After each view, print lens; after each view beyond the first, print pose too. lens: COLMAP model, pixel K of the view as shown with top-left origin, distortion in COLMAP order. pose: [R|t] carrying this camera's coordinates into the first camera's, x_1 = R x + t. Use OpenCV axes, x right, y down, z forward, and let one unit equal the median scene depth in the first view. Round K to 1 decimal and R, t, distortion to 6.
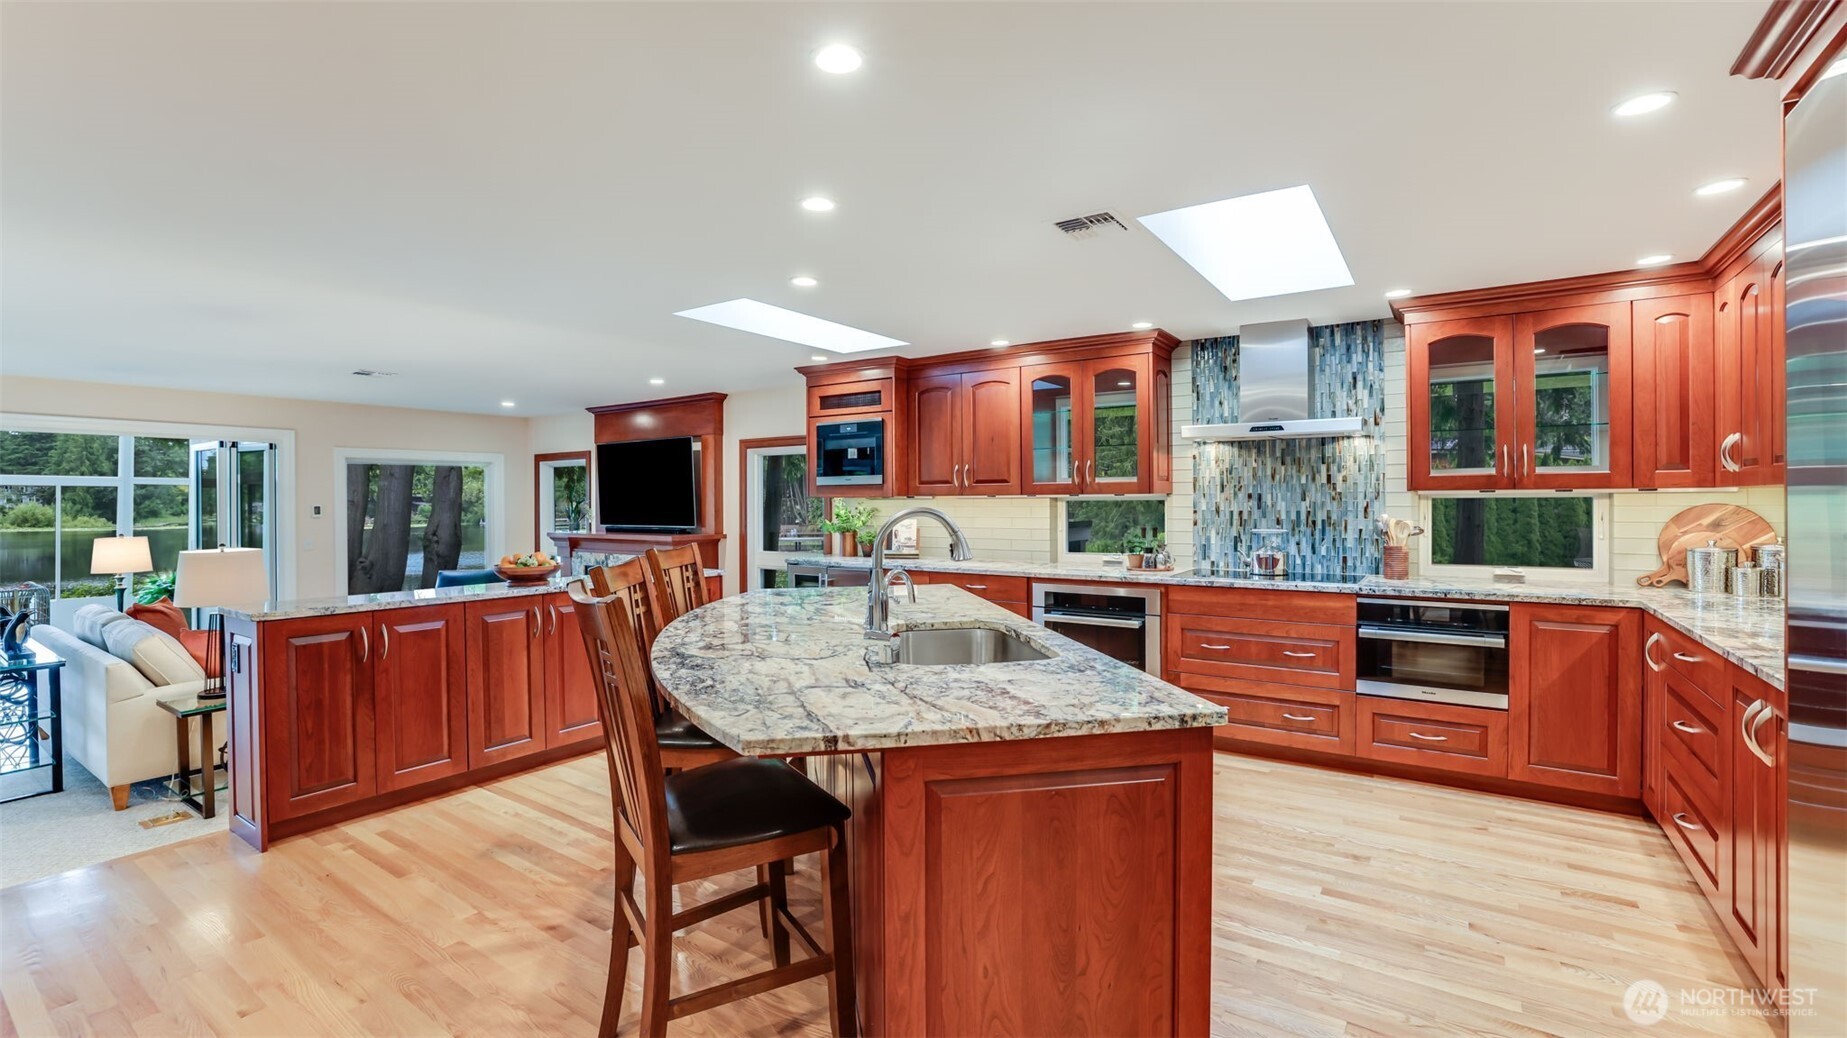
lens RADIAL K [[798.4, 0, 908.9], [0, 798.4, 511.0], [0, 0, 1]] dist [-0.044045, 0.015862]
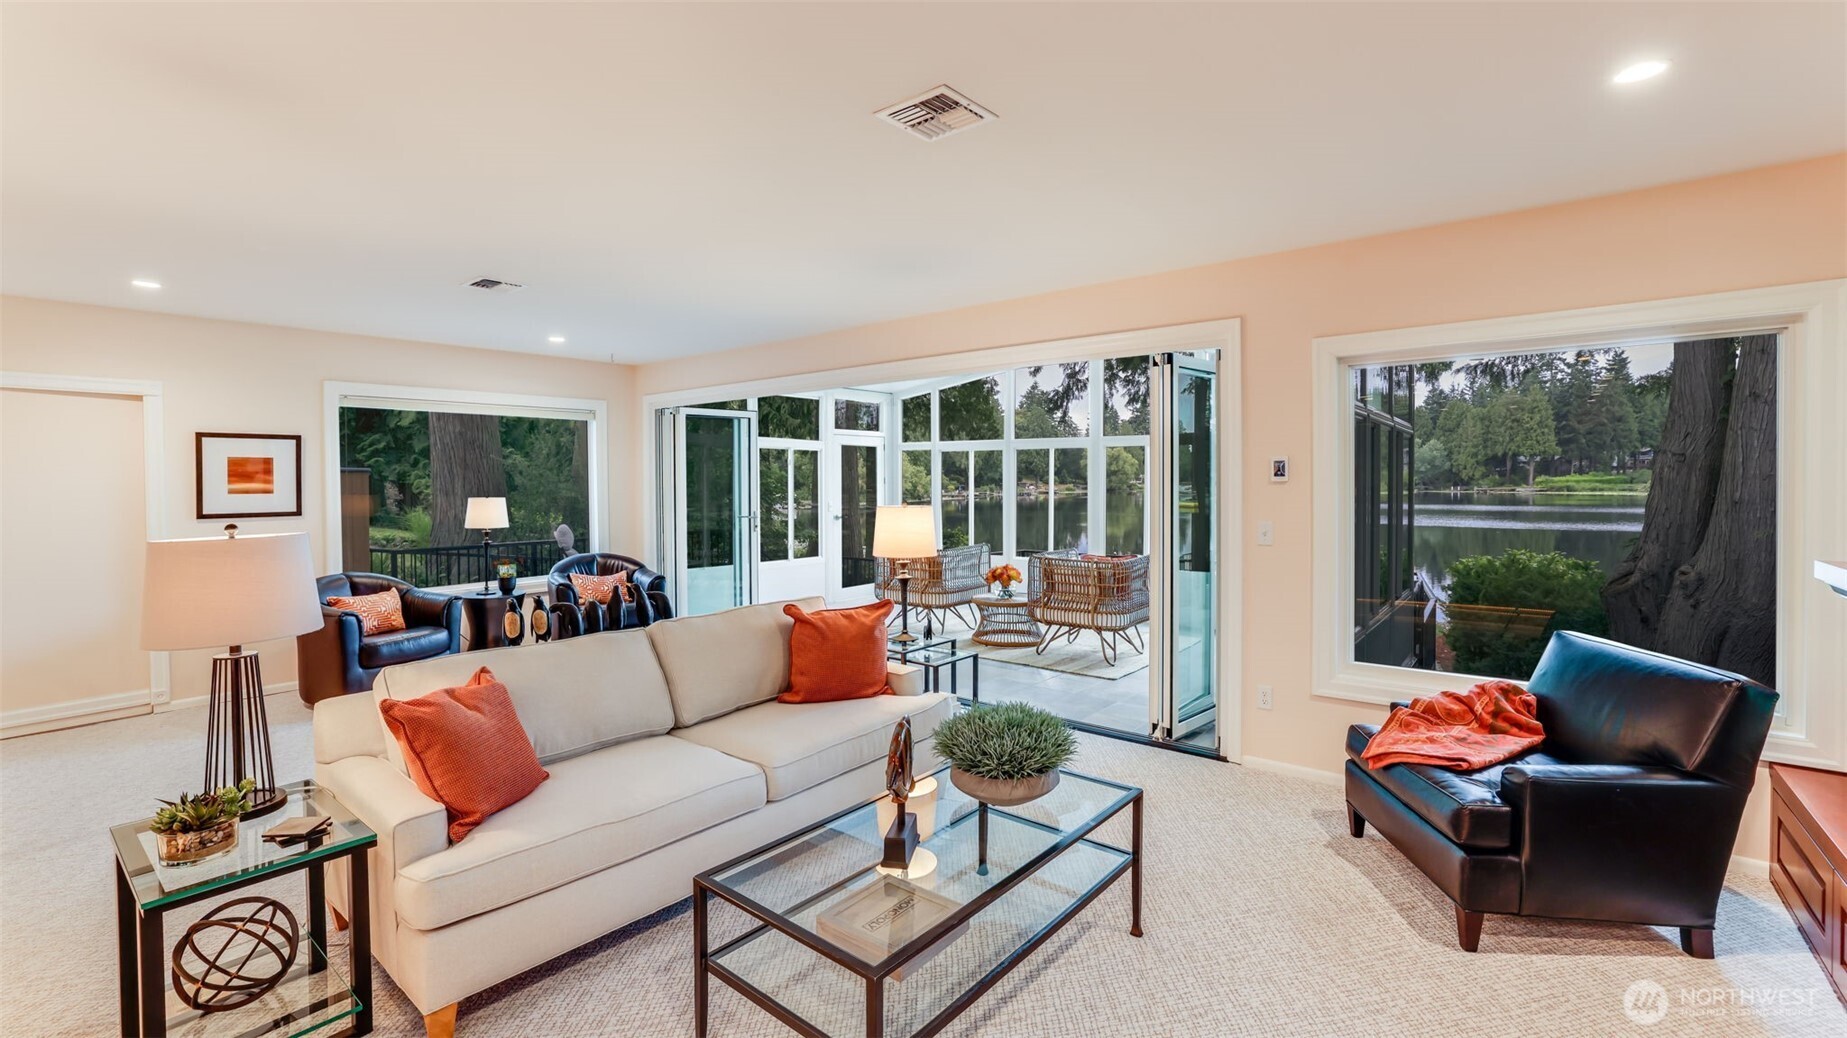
lens RADIAL K [[796.7, 0, 903.3], [0, 796.7, 498.6], [0, 0, 1]] dist [-0.047619, 0.017866]
pose [[-0.094273, 0.030063, -0.995092, -0.215317], [-0.002905, 0.999531, 0.030472, 0.003879], [0.995542, 0.005763, -0.094142, 0.769590]]
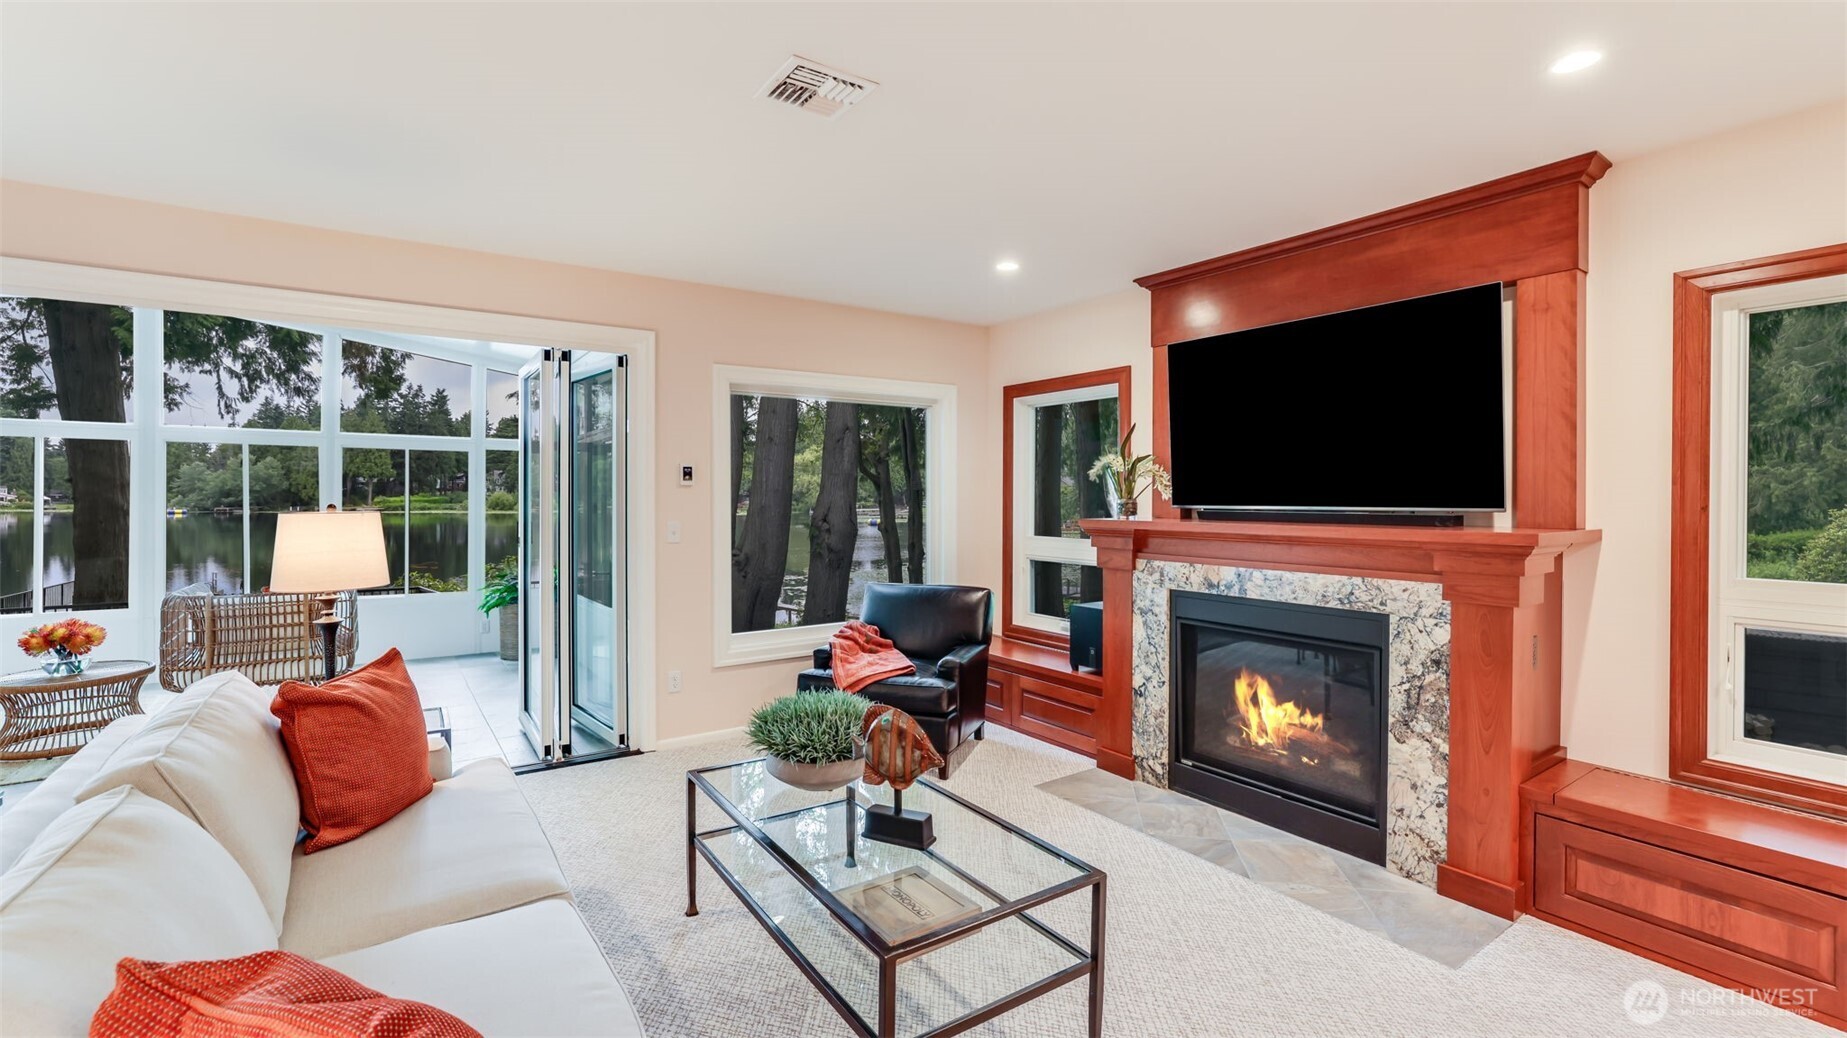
lens RADIAL K [[791.9, 0, 908.8], [0, 791.9, 496.3], [0, 0, 1]] dist [-0.042490, 0.021886]
pose [[0.931855, 0.006141, -0.362778, -0.378748], [-0.009686, 0.999921, -0.007952, 0.018074], [0.362701, 0.010924, 0.931842, 0.498750]]
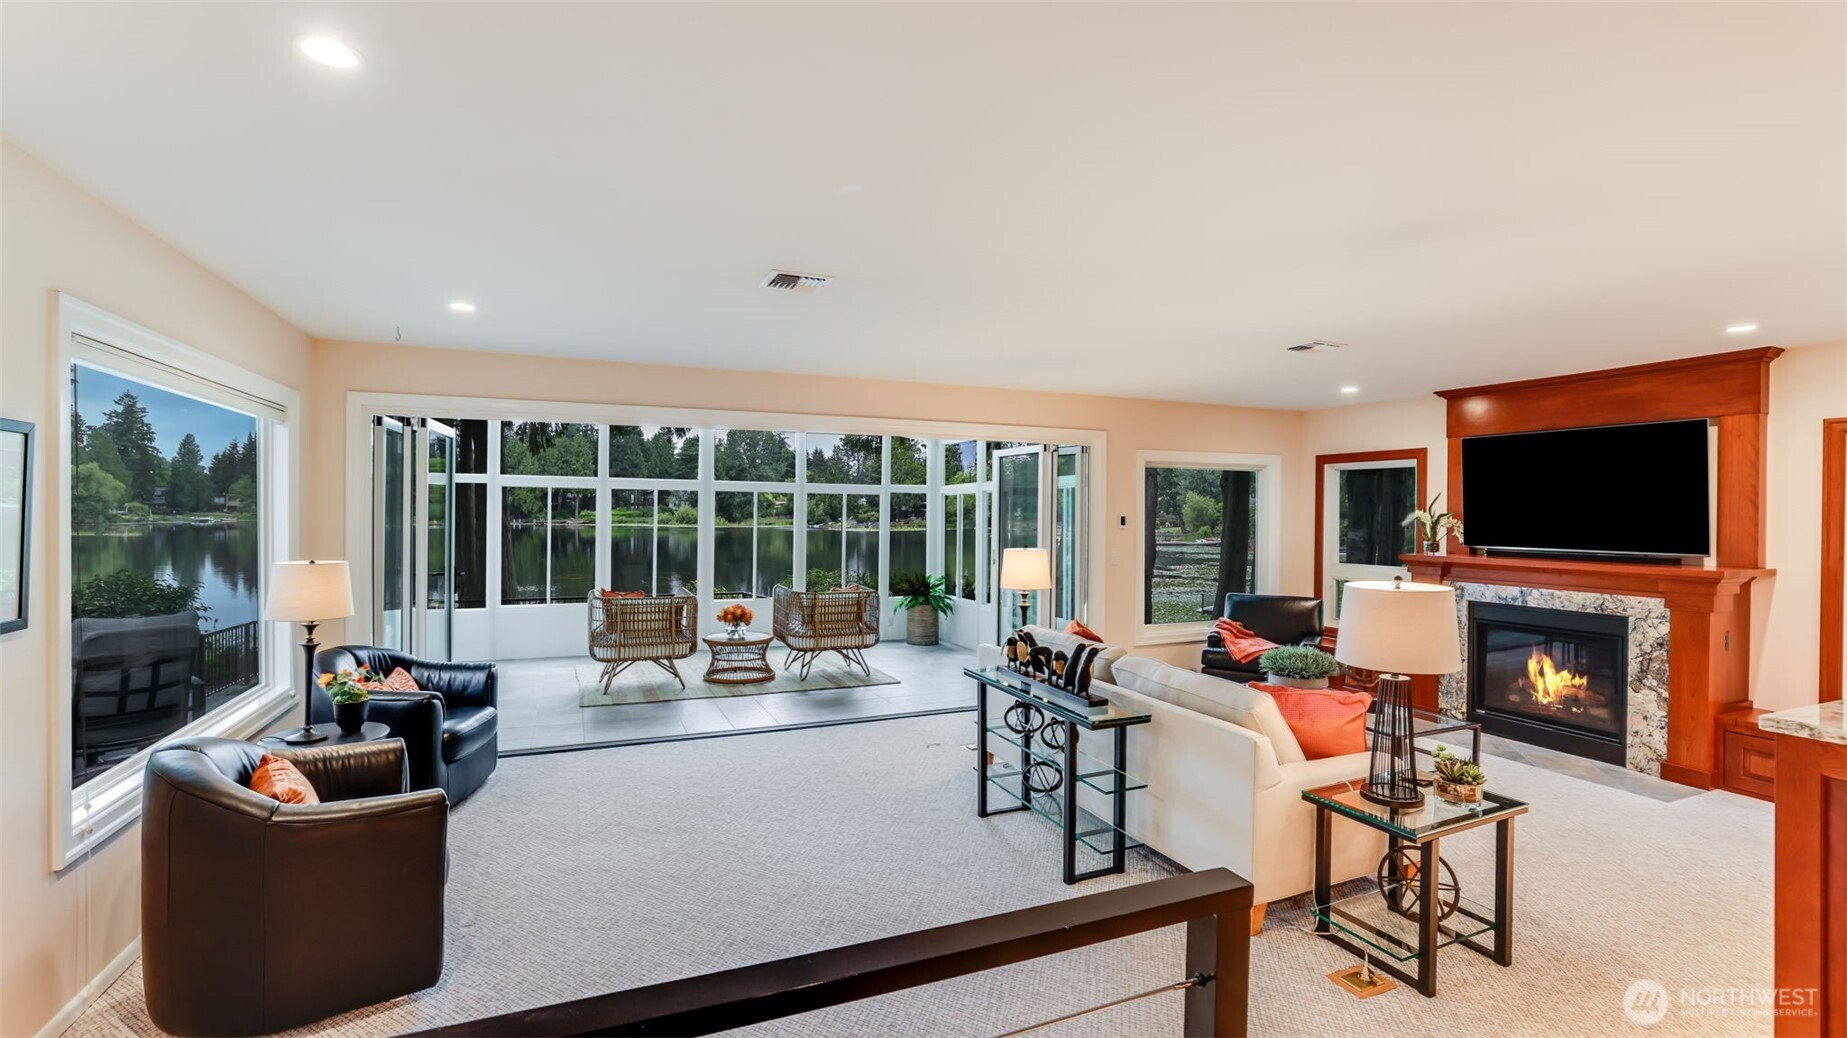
lens RADIAL K [[798.4, 0, 908.9], [0, 798.4, 511.0], [0, 0, 1]] dist [-0.044045, 0.015862]
pose [[0.843561, 0.010643, -0.536929, -0.452622], [-0.016728, 0.999839, -0.006463, -0.001753], [0.536773, 0.014434, 0.843603, 0.095769]]
